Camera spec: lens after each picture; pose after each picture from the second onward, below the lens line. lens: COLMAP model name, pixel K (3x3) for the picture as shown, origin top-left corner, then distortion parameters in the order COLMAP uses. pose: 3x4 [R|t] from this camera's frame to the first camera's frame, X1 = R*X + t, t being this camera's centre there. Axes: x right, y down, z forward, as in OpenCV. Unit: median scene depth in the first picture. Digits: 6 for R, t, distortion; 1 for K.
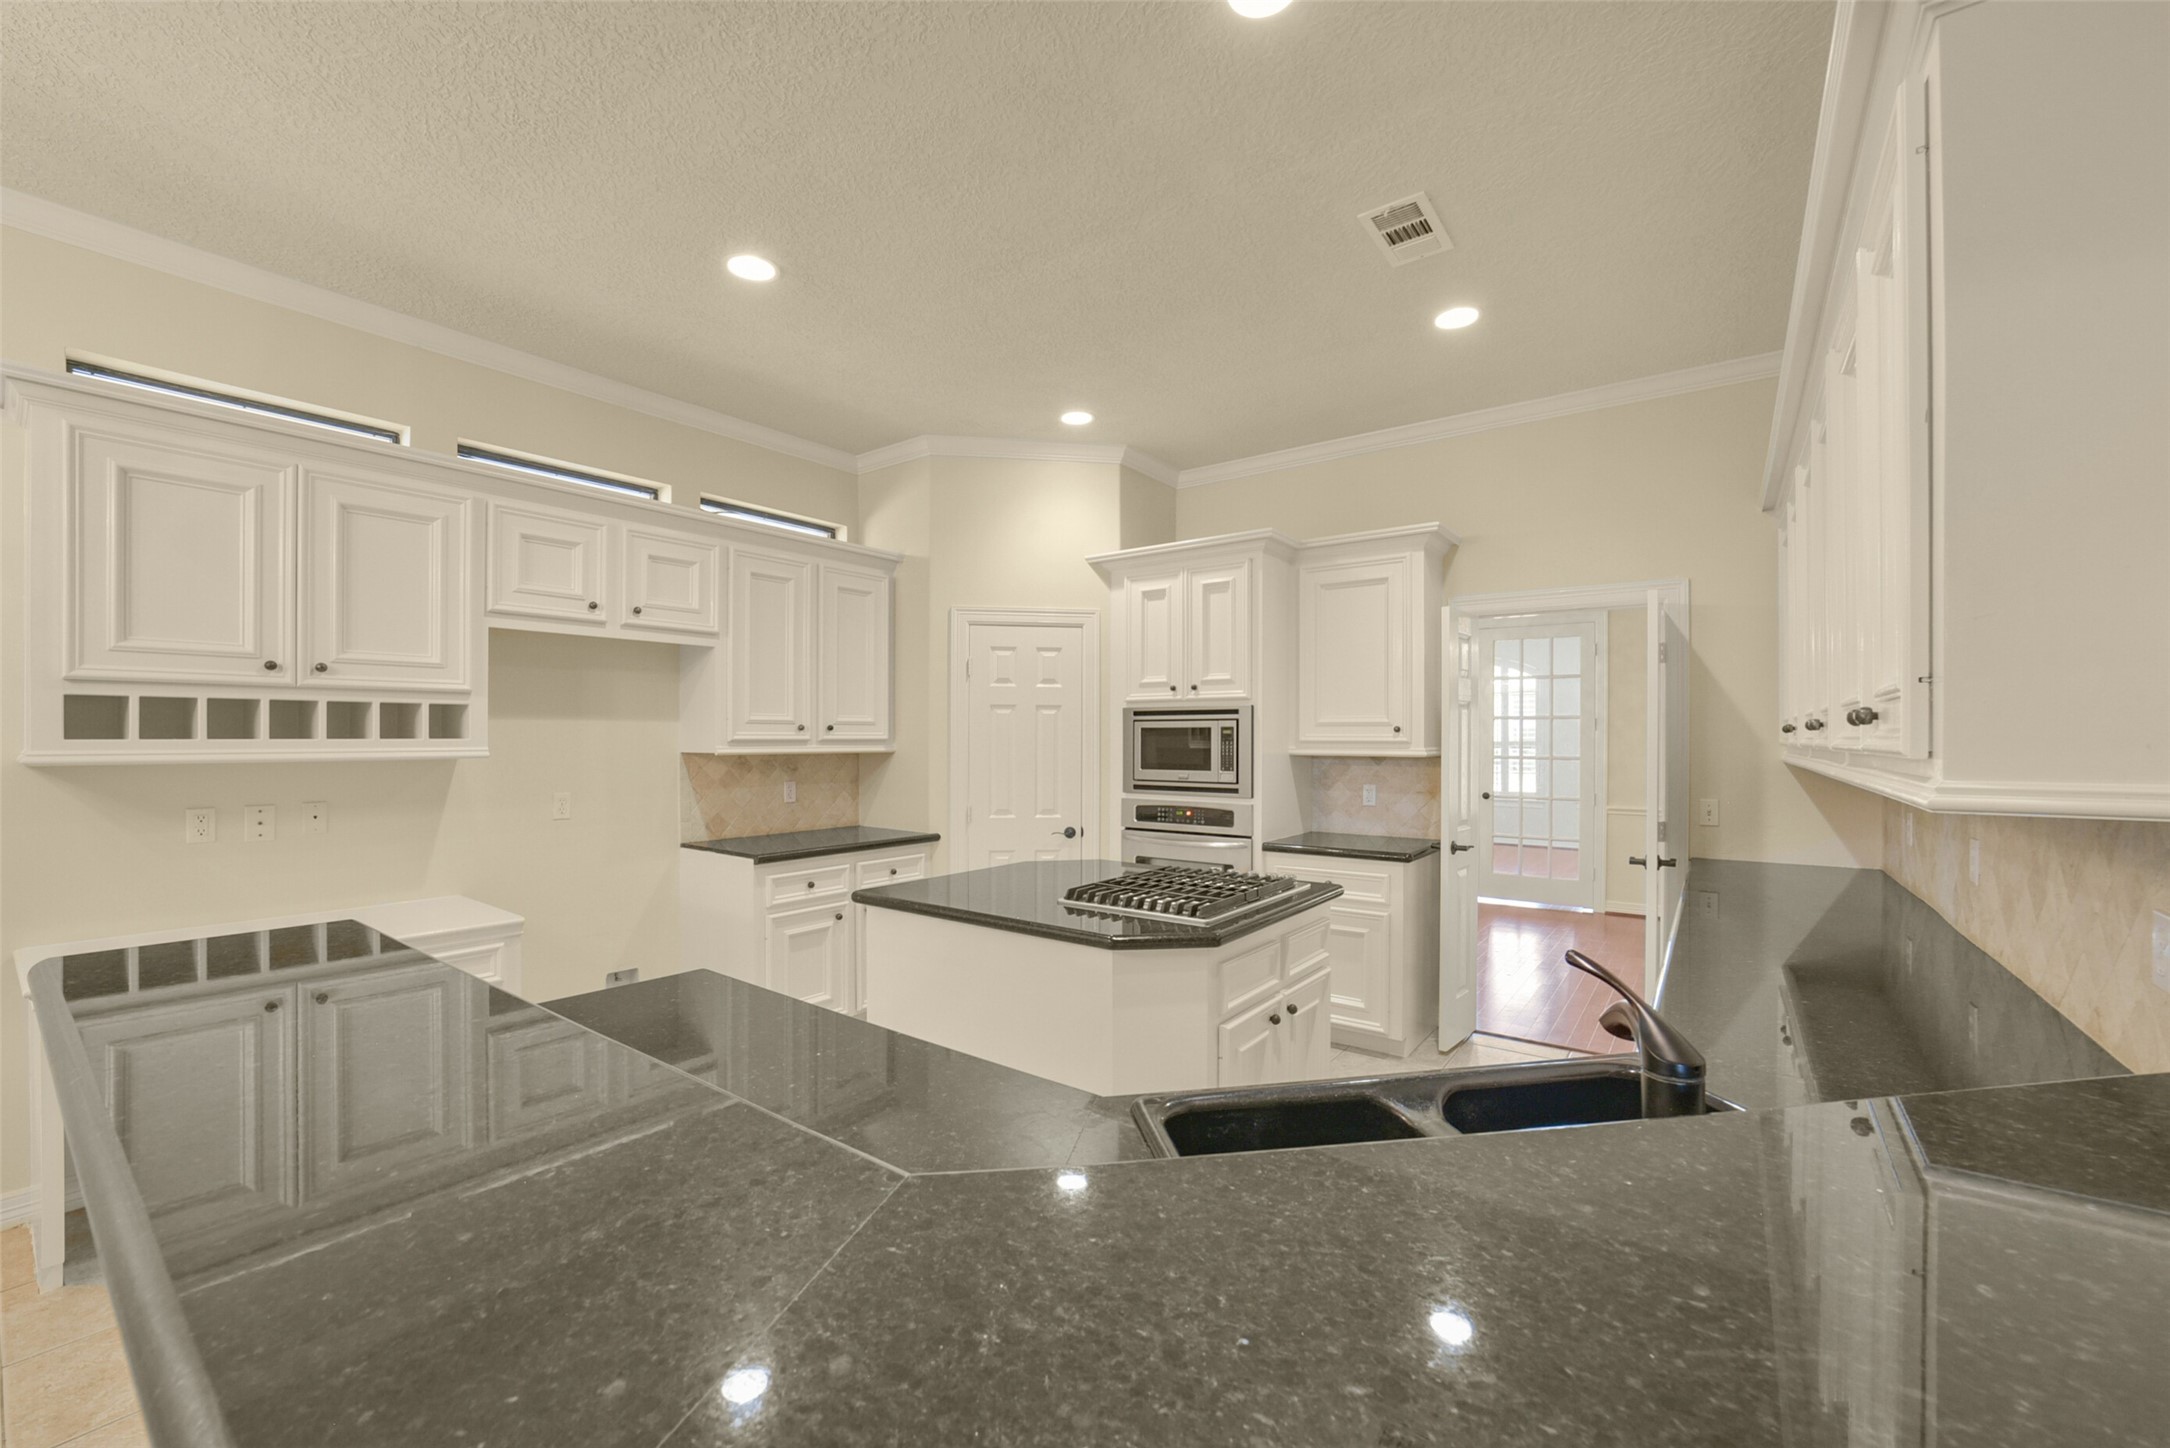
lens RADIAL K [[860.5, 0, 1073.9], [0, 860.5, 741.0], [0, 0, 1]] dist [-0.019574, 0.001736]
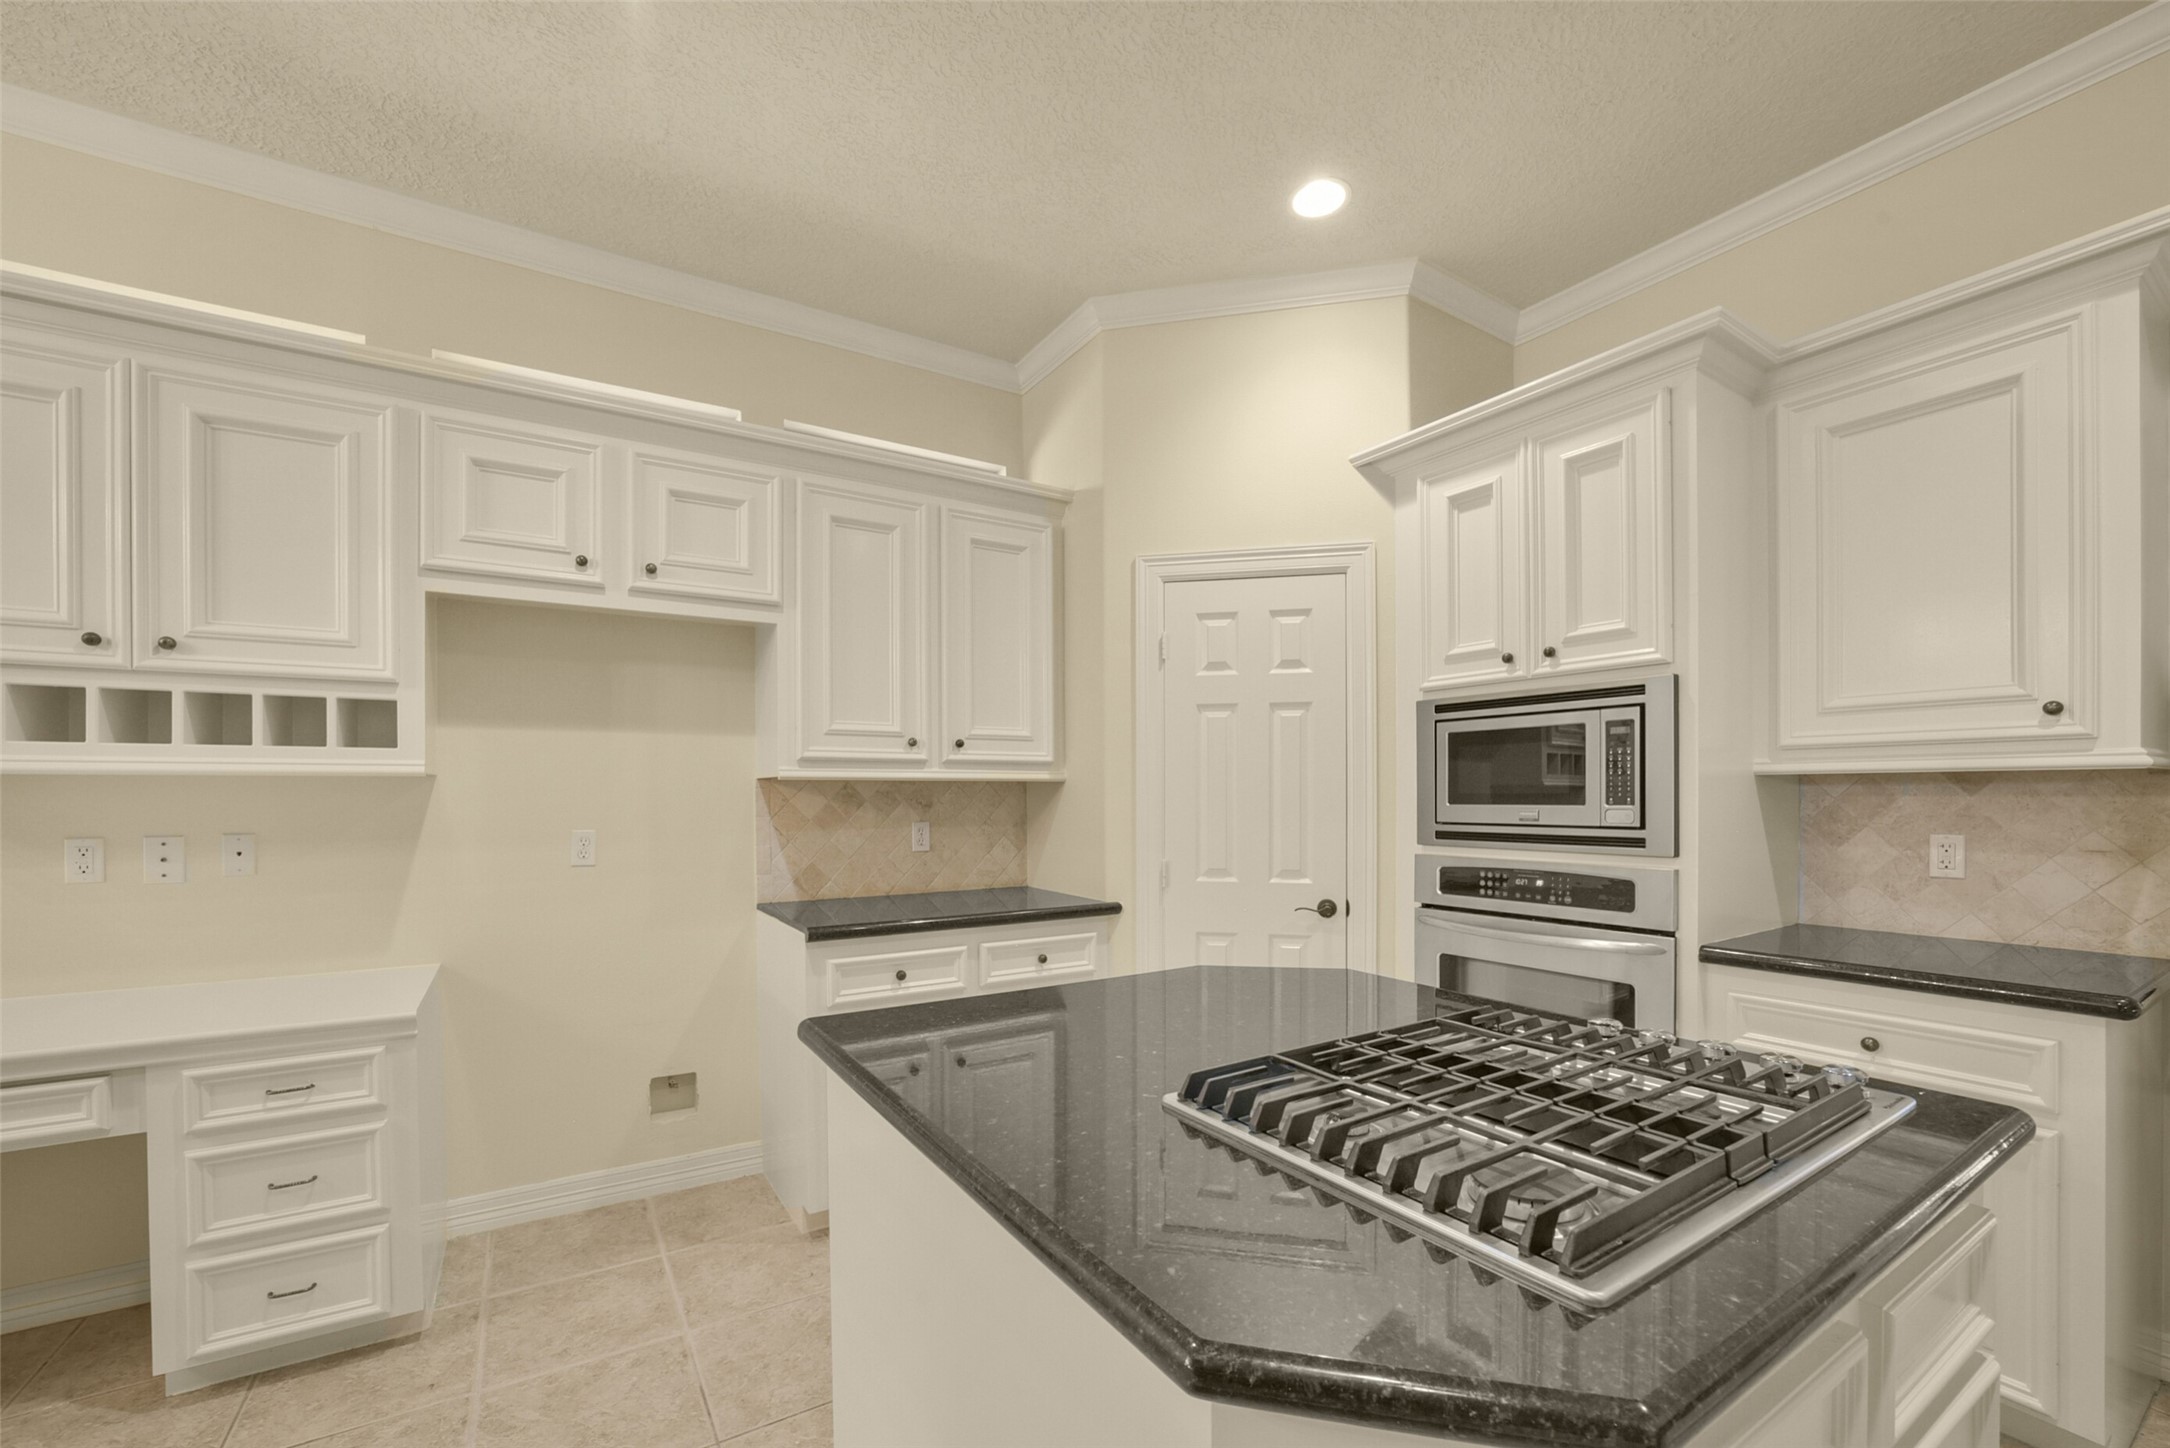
lens RADIAL K [[860.5, 0, 1096.1], [0, 860.5, 797.9], [0, 0, 1]] dist [-0.019574, 0.001736]
pose [[0.936119, -0.004226, -0.351659, 0.061490], [0.002795, 0.999986, -0.004578, 0.032022], [0.351673, 0.003303, 0.936117, 0.394844]]
